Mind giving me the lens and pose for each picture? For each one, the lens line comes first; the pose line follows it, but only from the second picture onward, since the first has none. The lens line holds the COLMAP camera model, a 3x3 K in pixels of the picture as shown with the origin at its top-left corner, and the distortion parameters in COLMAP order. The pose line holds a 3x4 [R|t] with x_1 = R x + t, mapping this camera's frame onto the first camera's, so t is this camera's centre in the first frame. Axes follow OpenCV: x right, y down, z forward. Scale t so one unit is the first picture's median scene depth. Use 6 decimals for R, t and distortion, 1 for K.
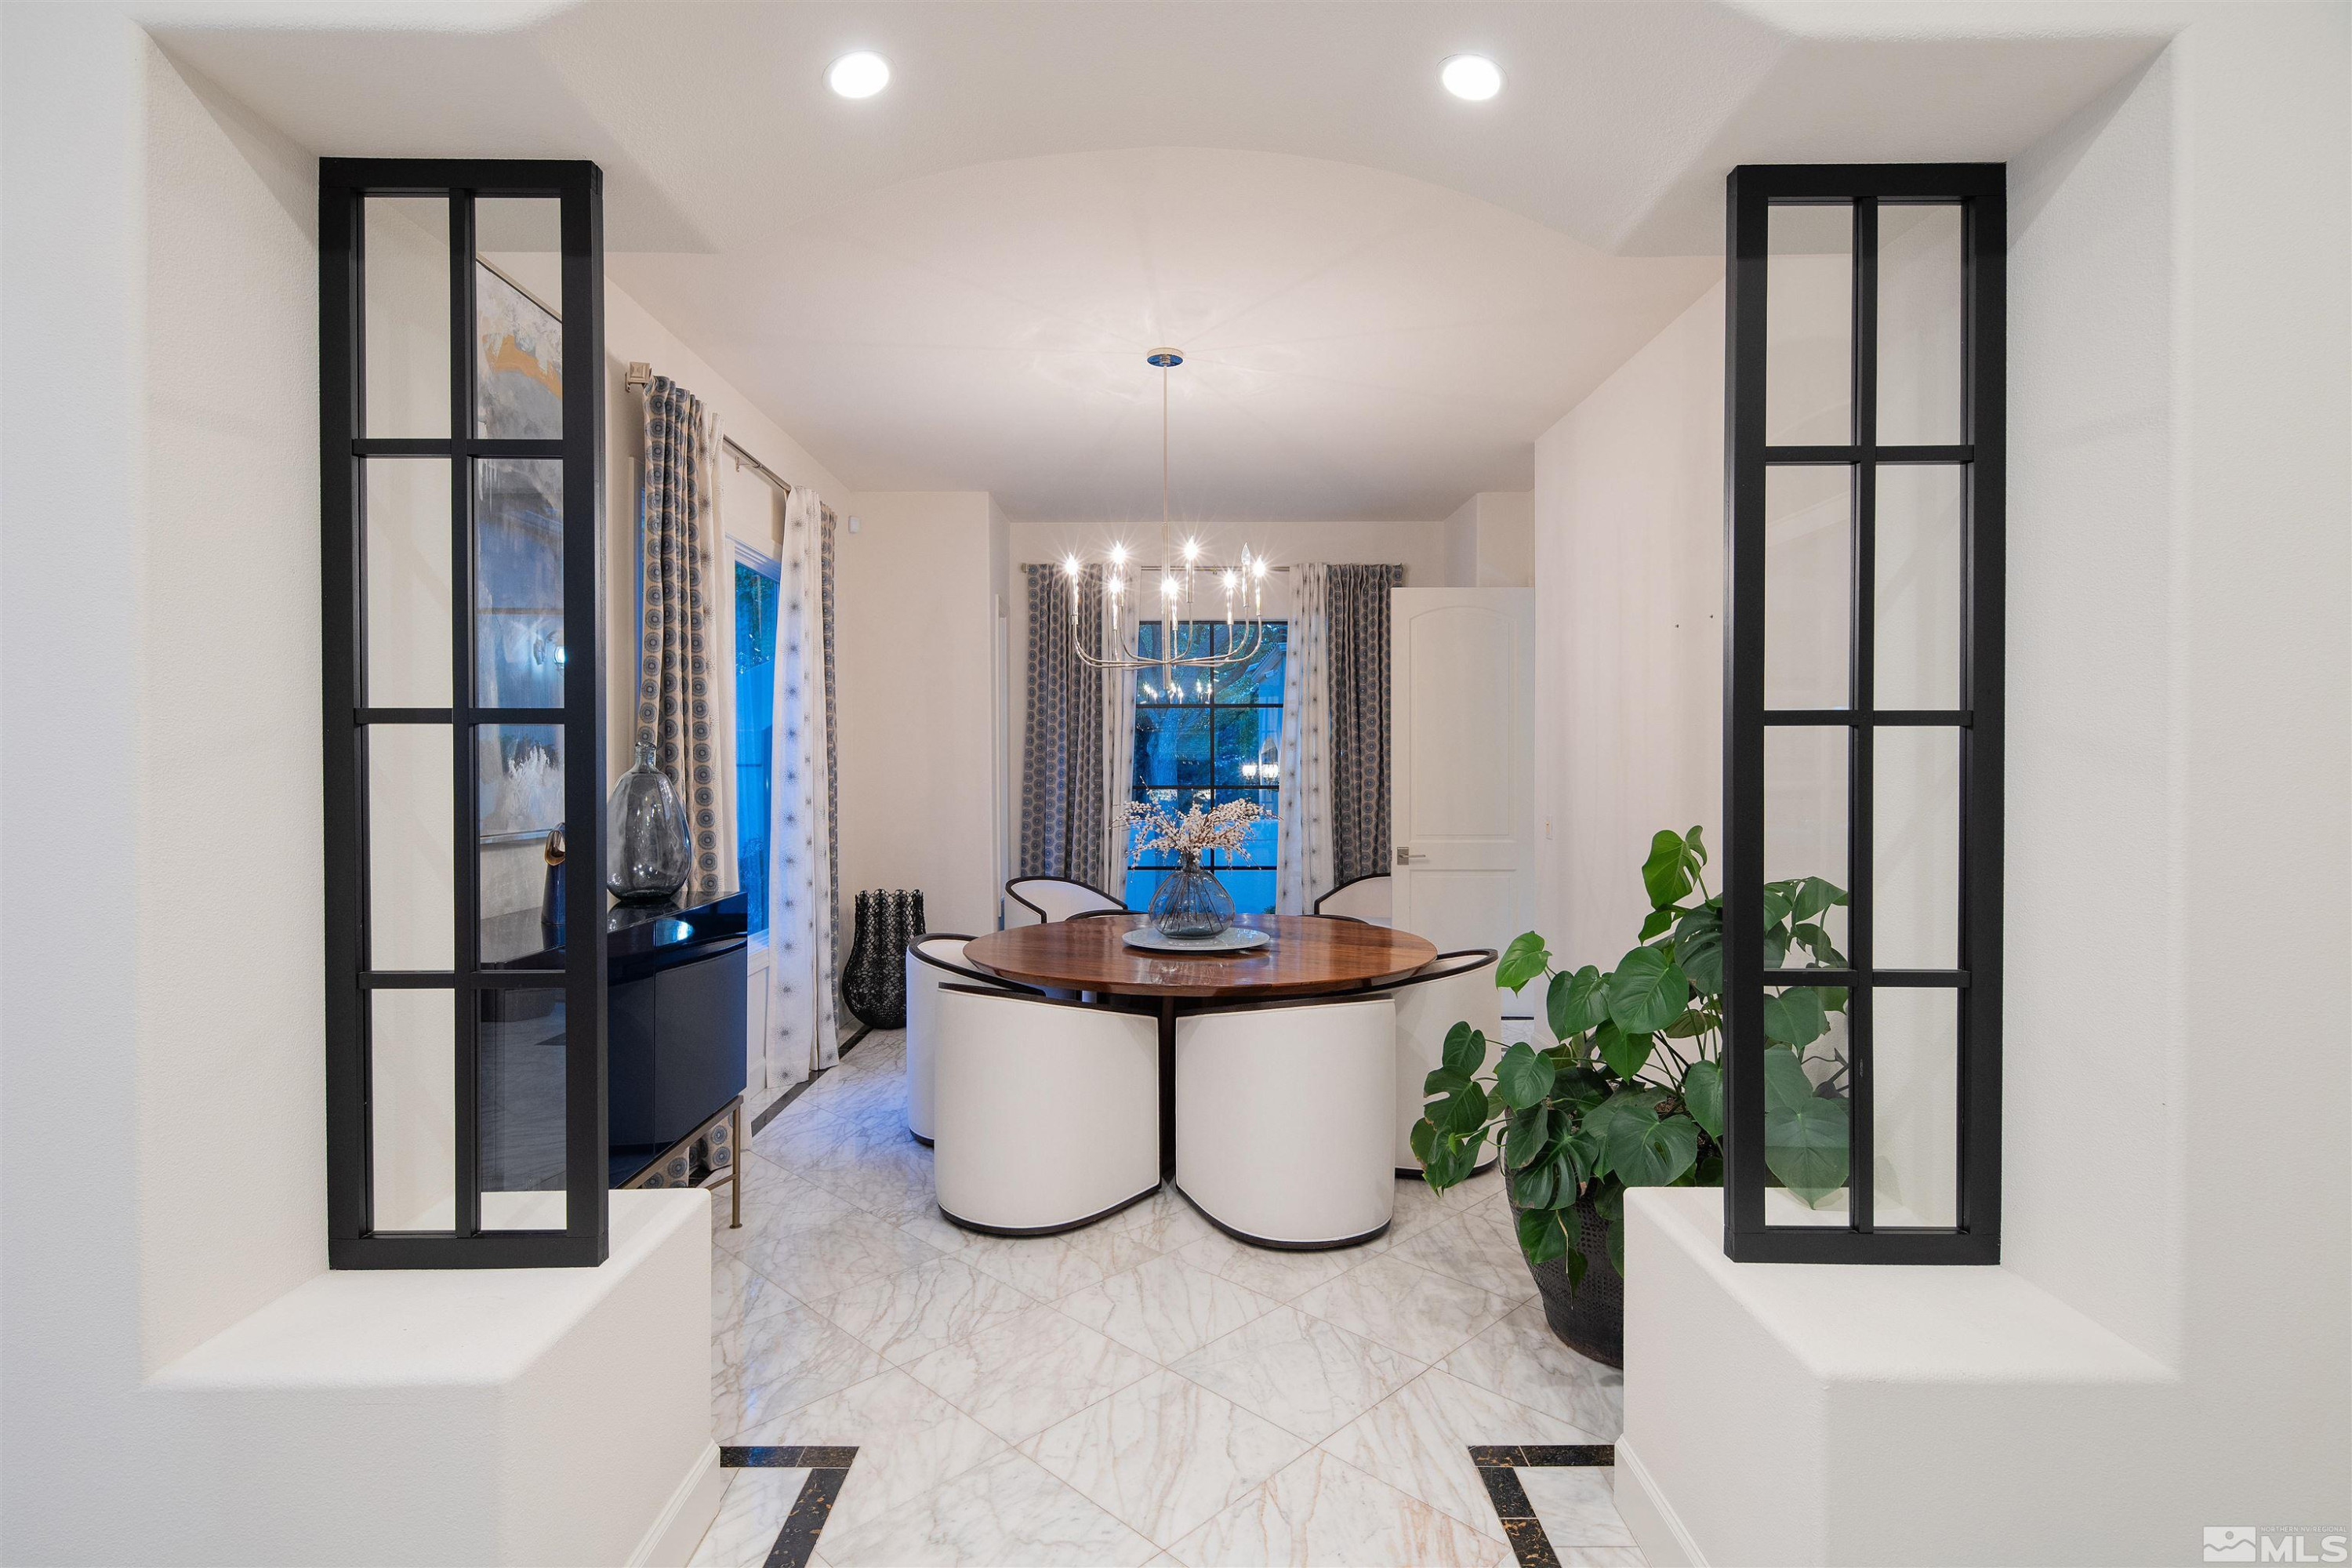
lens RADIAL K [[1155.3, 0, 1166.9], [0, 1155.3, 743.5], [0, 0, 1]] dist [-0.001681, -0.001147]
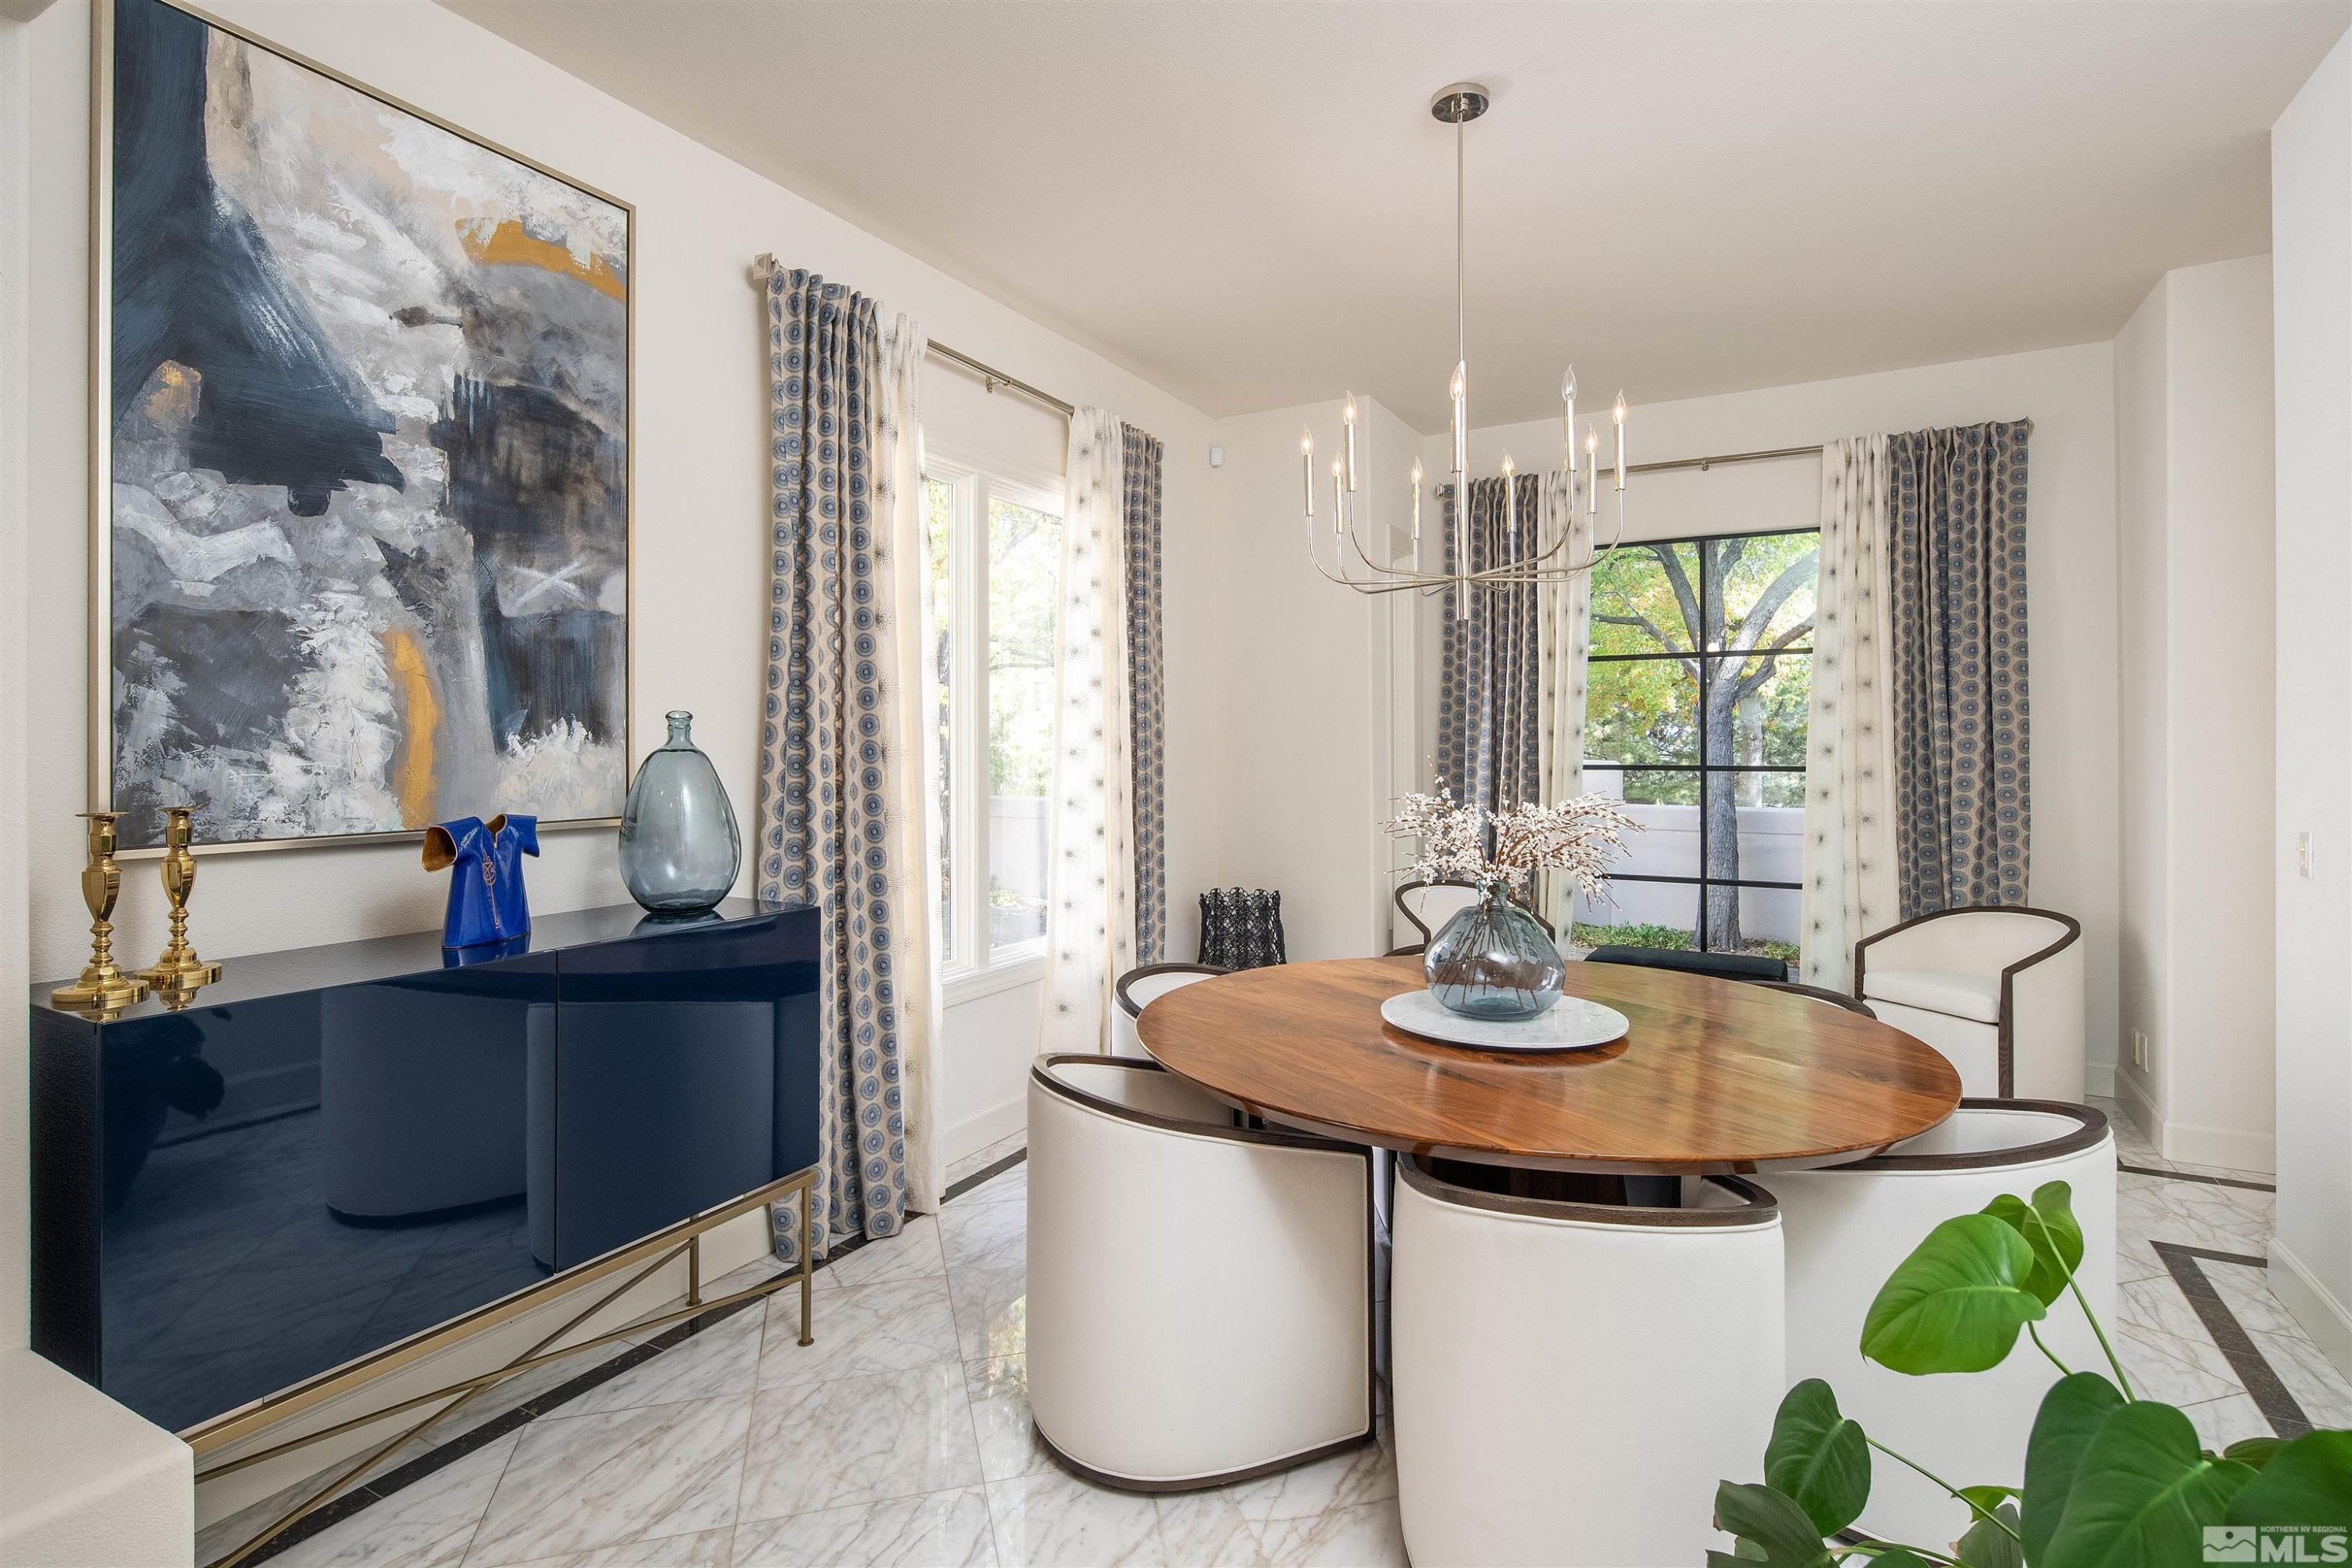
lens RADIAL K [[1146.1, 0, 1173.3], [0, 1146.1, 721.9], [0, 0, 1]] dist [0.002388, 0.000178]
pose [[0.869595, -0.010152, -0.493661, 0.218621], [0.012453, 0.999922, 0.001374, 0.008702], [0.493609, -0.007343, 0.869653, 0.462285]]
